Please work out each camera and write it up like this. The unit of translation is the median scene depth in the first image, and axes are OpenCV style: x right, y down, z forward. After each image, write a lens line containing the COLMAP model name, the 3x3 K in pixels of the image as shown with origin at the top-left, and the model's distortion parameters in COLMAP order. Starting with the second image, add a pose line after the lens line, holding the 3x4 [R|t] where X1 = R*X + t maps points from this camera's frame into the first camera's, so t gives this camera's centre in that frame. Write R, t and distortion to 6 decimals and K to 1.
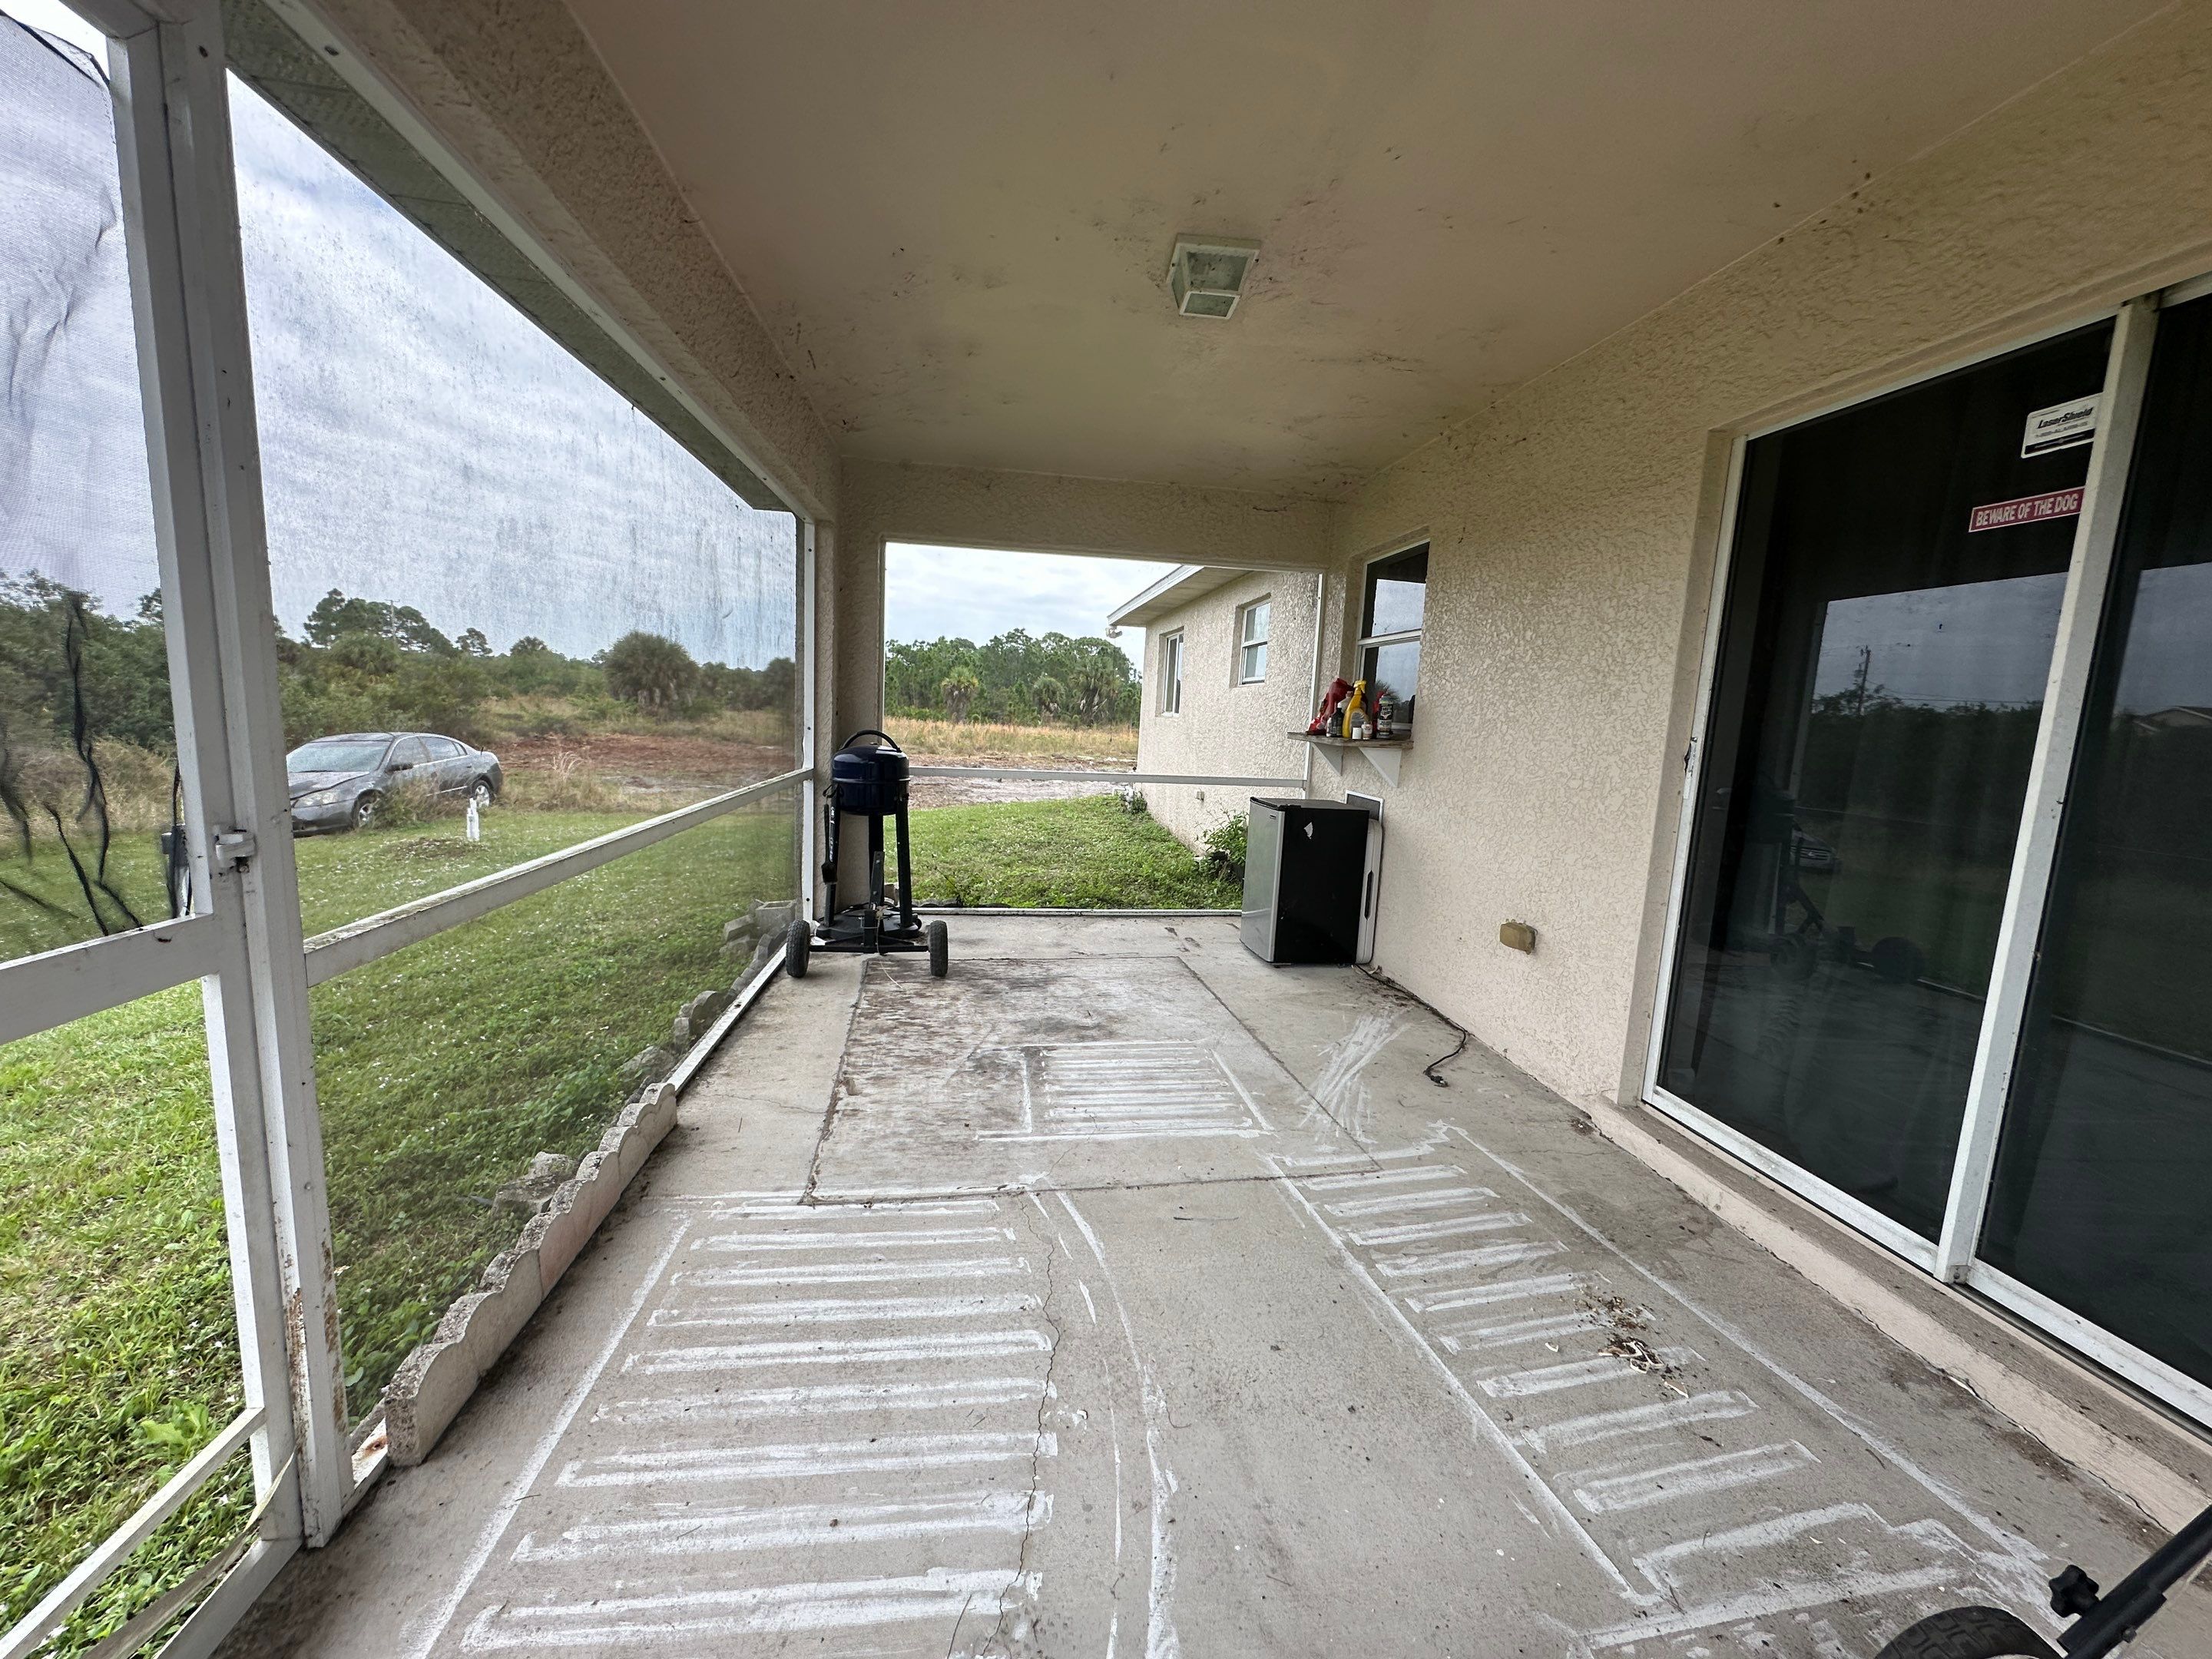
lens RADIAL K [[882.5, 0, 1103.0], [0, 882.5, 834.4], [0, 0, 1]] dist [0.023309, -0.014257]
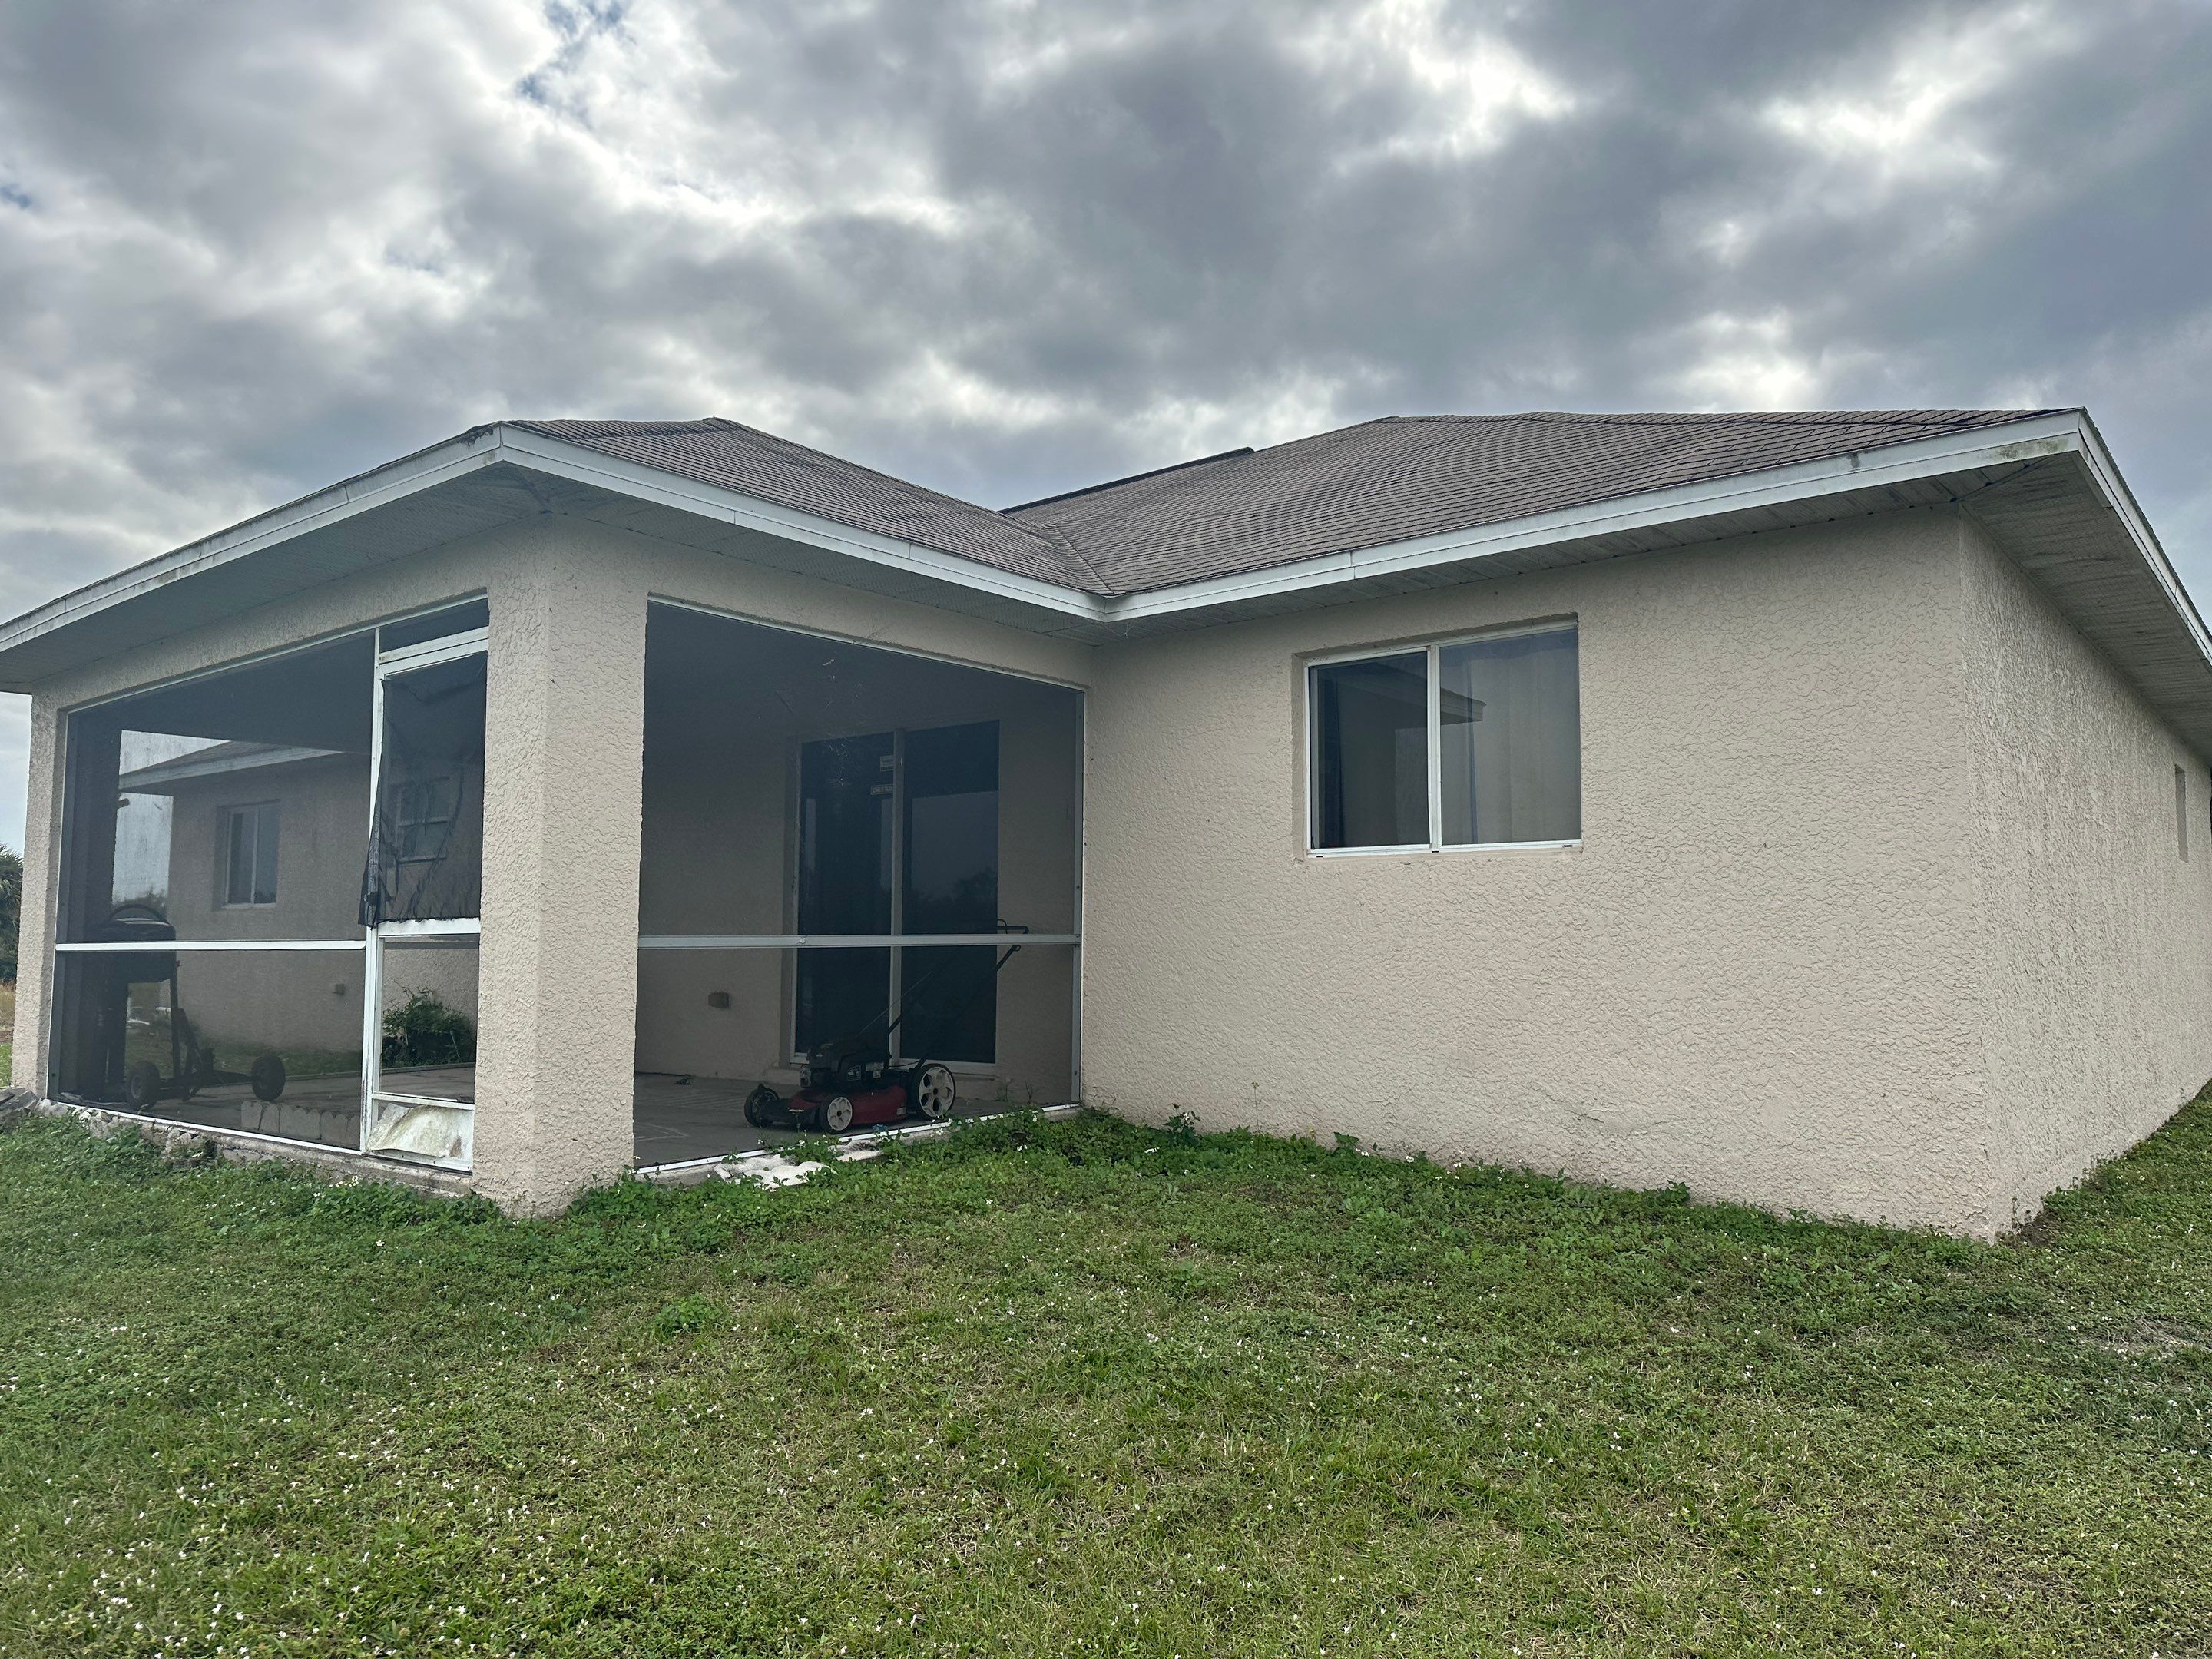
lens RADIAL K [[1537.0, 0, 1107.8], [0, 1537.0, 838.7], [0, 0, 1]] dist [0.069867, -0.077244]
pose [[0.725593, 0.000065, 0.688124, -1.016297], [0.130741, 0.981772, -0.137952, 0.320899], [-0.675589, 0.190063, 0.712359, -1.649907]]
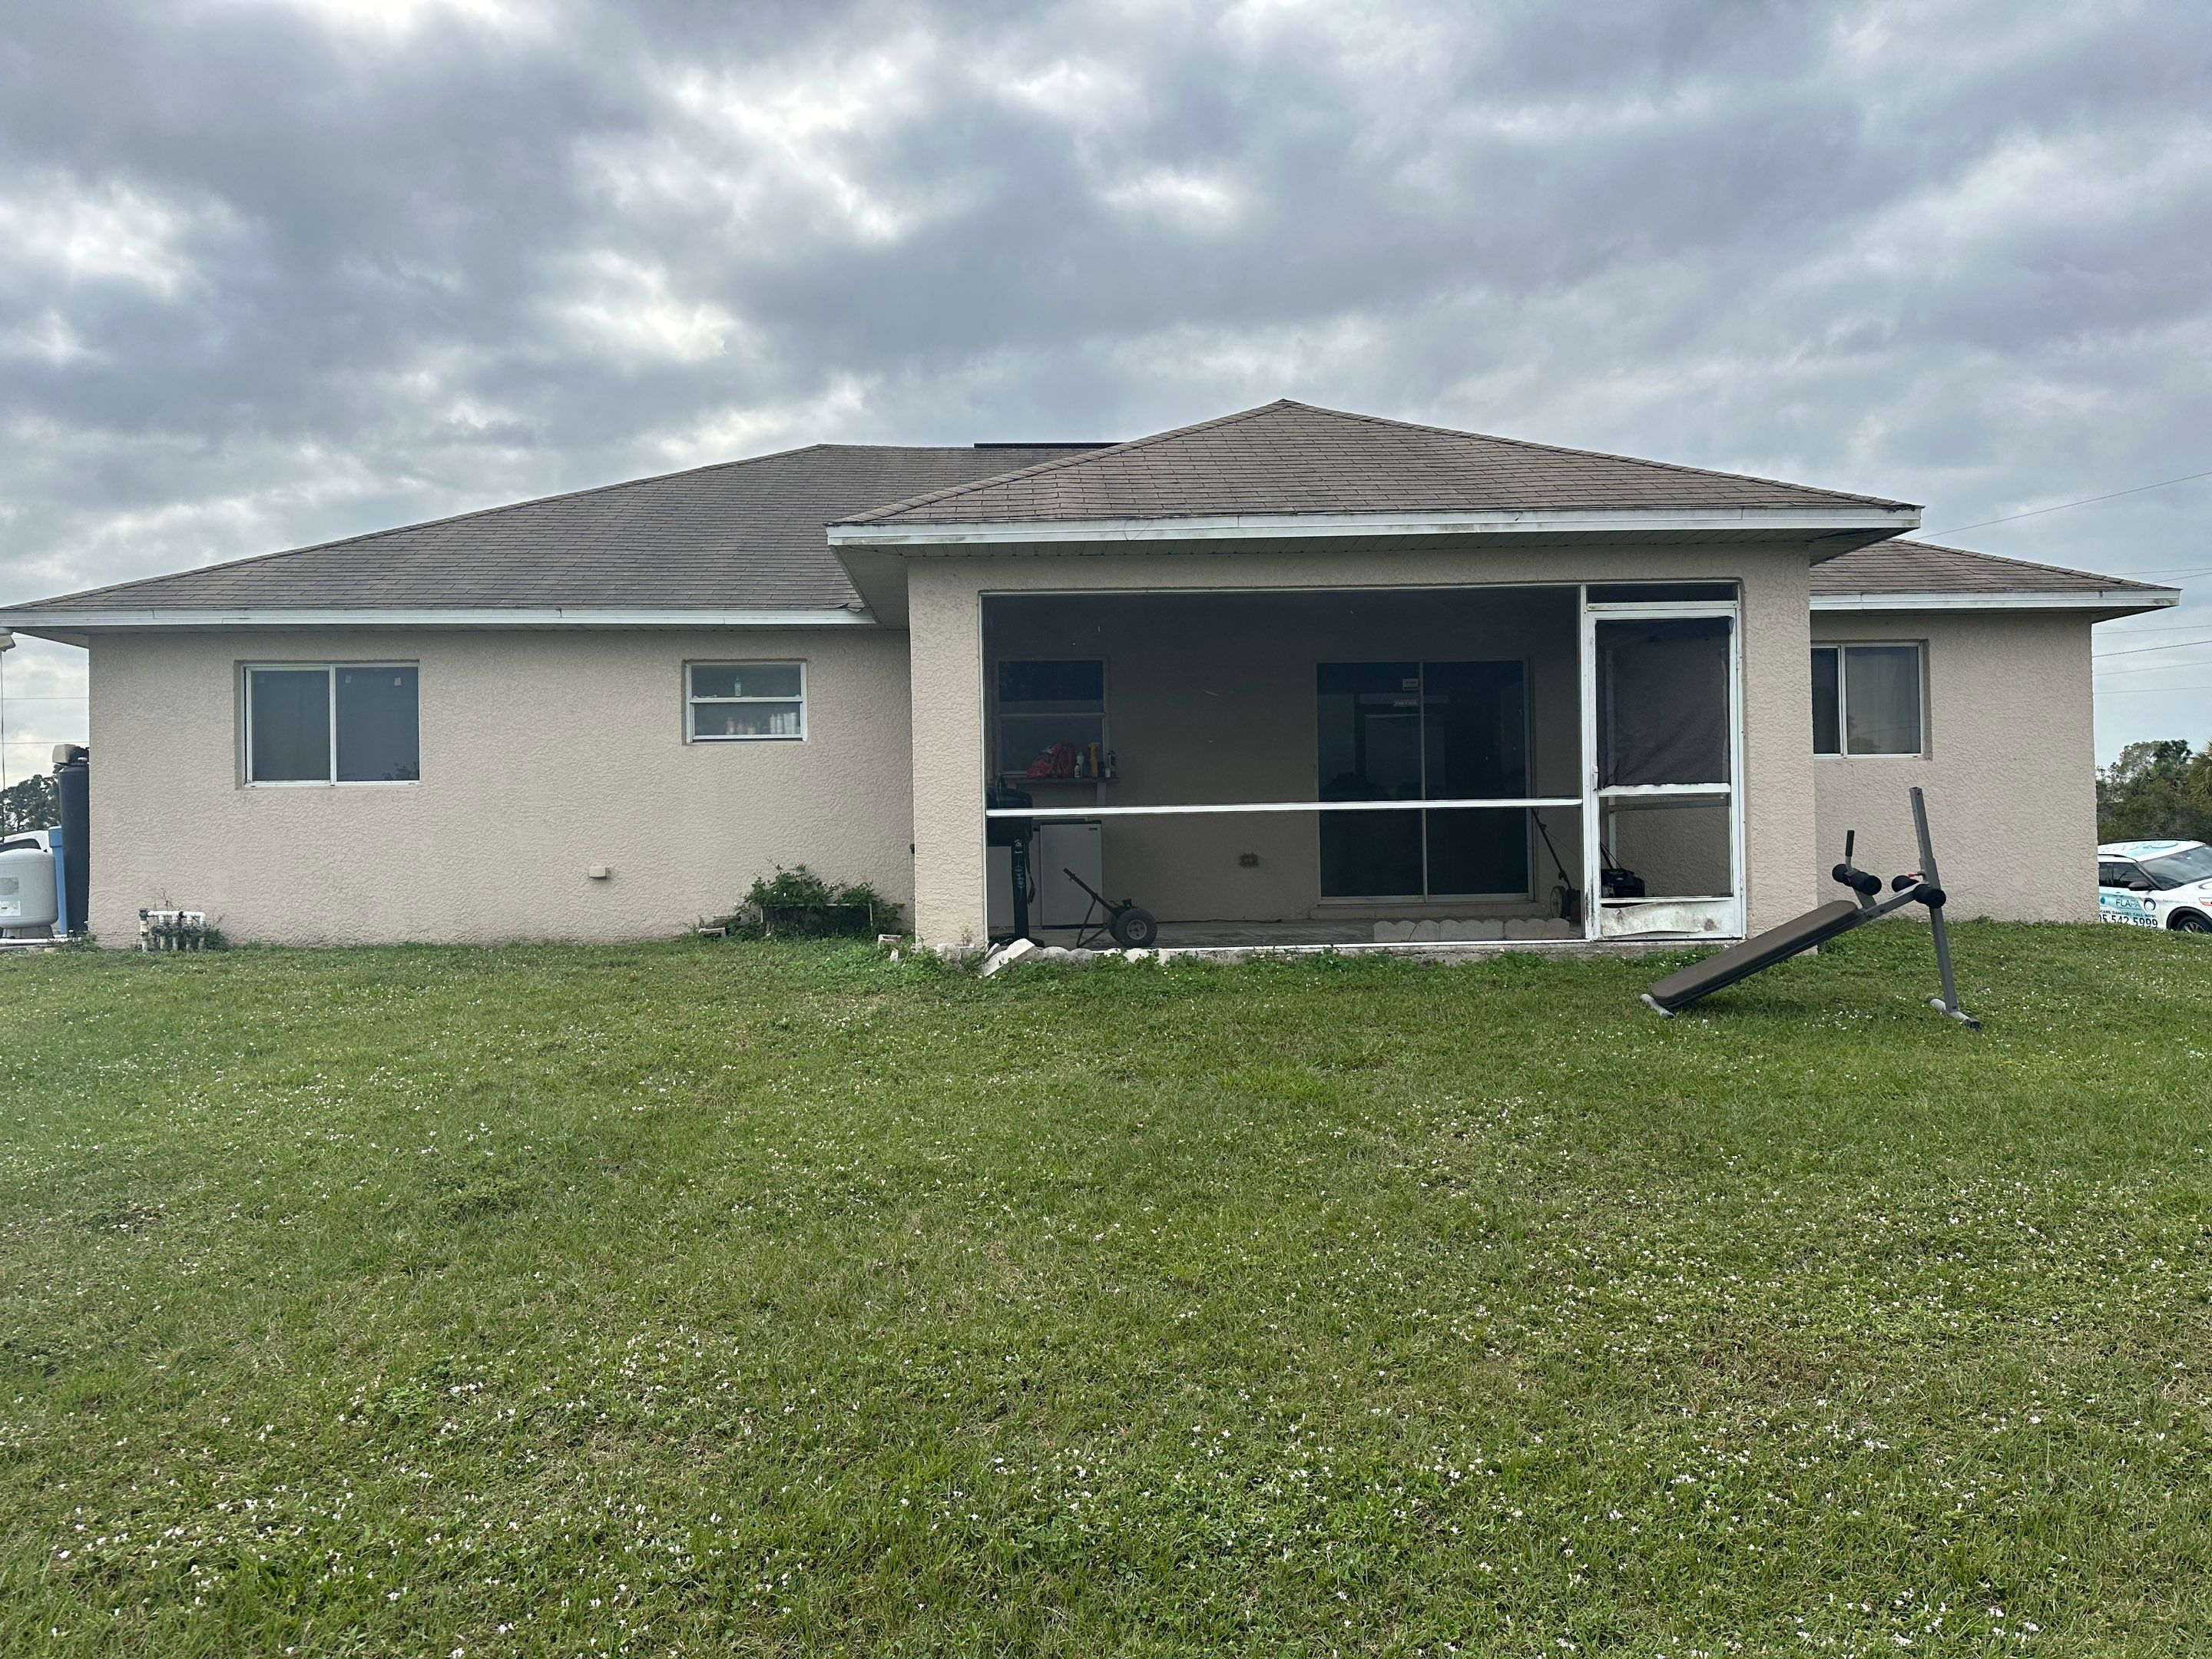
lens RADIAL K [[1506.9, 0, 1096.7], [0, 1506.9, 832.5], [0, 0, 1]] dist [0.136082, -0.206003]
pose [[0.076784, -0.034341, 0.996456, -3.224514], [0.164834, 0.986092, 0.021282, -0.088877], [-0.983328, 0.162615, 0.081376, 1.039266]]
